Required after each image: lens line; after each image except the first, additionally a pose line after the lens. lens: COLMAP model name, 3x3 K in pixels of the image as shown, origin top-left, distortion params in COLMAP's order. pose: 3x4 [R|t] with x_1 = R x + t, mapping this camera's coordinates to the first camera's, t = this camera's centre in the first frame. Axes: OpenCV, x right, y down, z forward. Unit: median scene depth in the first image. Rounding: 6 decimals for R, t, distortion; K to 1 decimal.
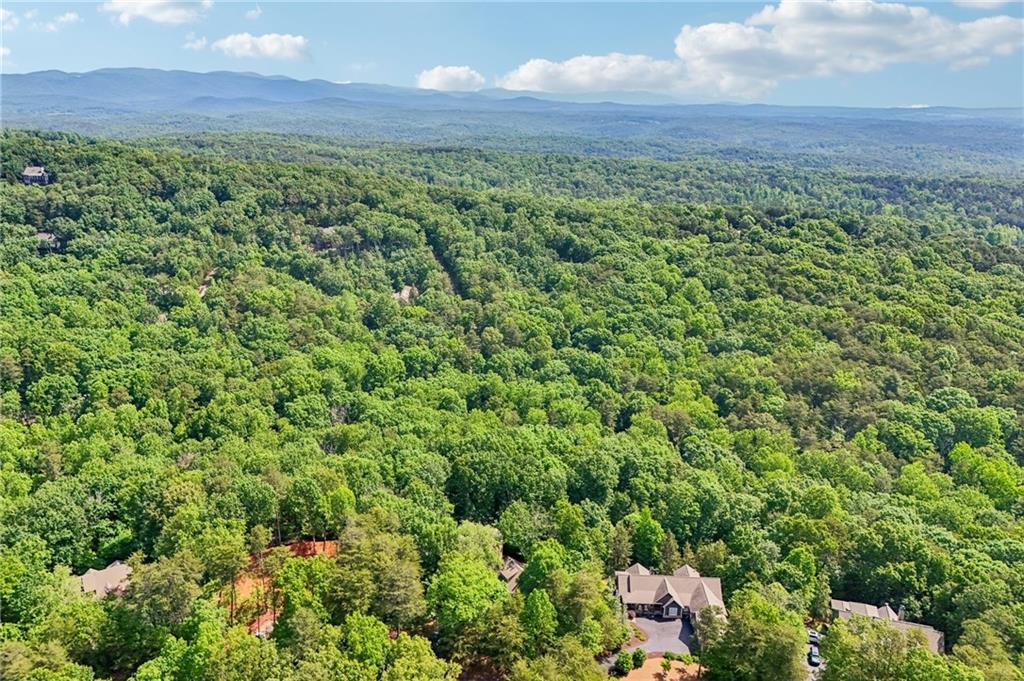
lens RADIAL K [[749.6, 0, 510.3], [0, 749.6, 341.2], [0, 0, 1]] dist [0.088754, -0.098636]
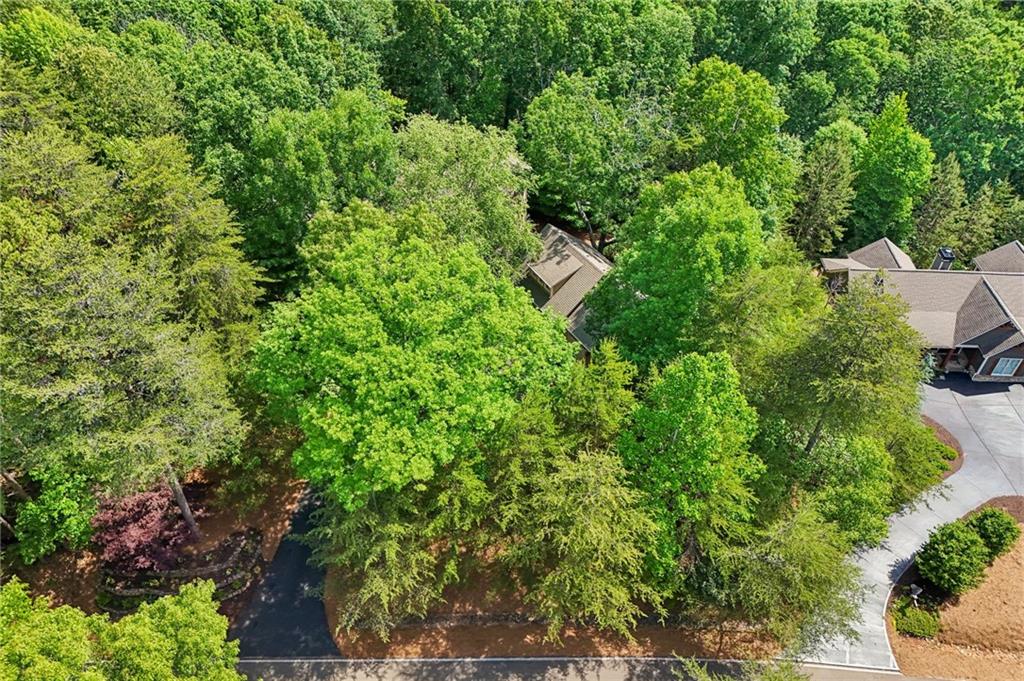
lens RADIAL K [[749.6, 0, 510.3], [0, 749.6, 341.2], [0, 0, 1]] dist [0.088754, -0.098636]
pose [[0.999998, -0.001500, -0.001082, -0.022340], [0.001815, 0.908742, 0.417354, 0.201558], [0.000358, -0.417356, 0.908743, 0.704382]]
